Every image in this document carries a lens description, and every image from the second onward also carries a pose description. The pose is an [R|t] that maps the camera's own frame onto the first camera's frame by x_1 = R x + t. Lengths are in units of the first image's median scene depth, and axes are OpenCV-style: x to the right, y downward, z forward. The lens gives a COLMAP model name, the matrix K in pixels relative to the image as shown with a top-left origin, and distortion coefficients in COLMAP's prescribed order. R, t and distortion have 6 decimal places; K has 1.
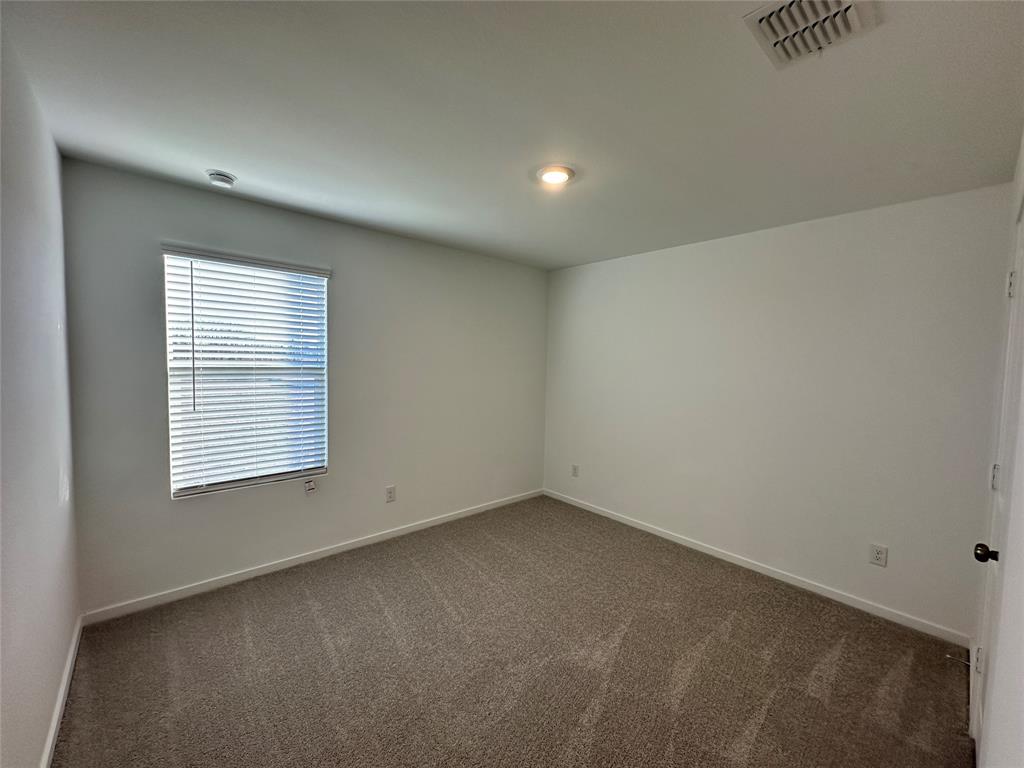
lens RADIAL K [[410.4, 0, 512.7], [0, 410.4, 403.9], [0, 0, 1]] dist [-0.001027, 0.000008]
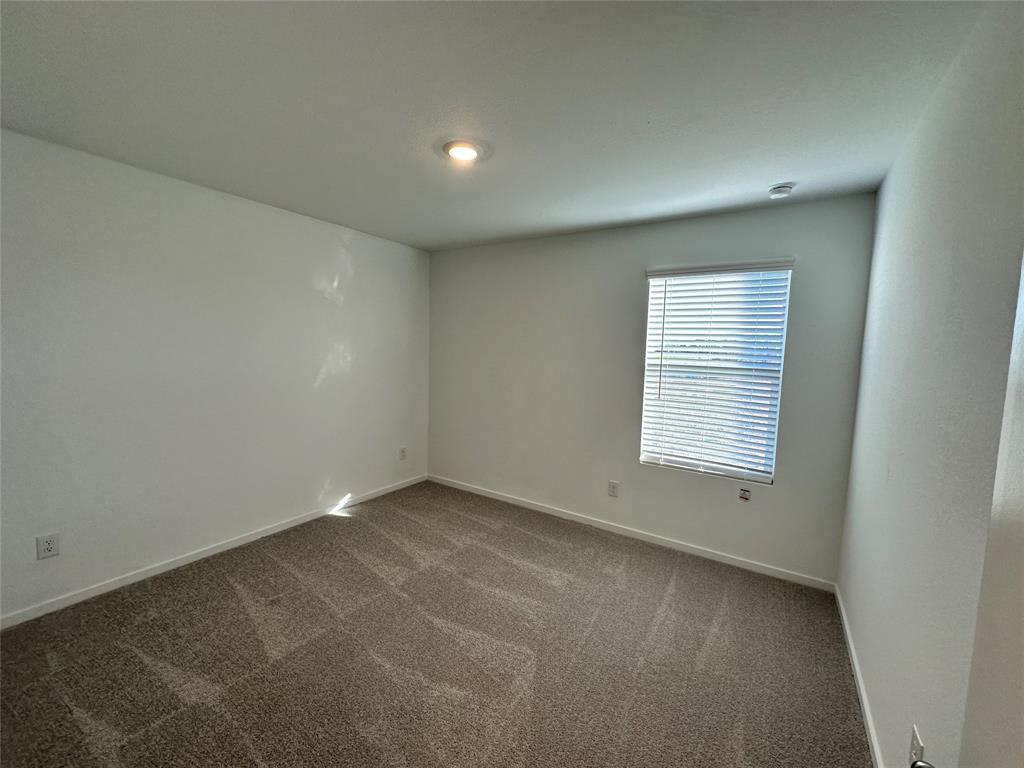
lens RADIAL K [[408.0, 0, 512.0], [0, 408.0, 384.0], [0, 0, 1]] dist [-0.003479, 0.000069]
pose [[0.254584, 0.071859, -0.964377, 0.300566], [-0.132694, 0.990399, 0.038768, -0.018602], [0.957904, 0.118098, 0.261675, 0.253435]]
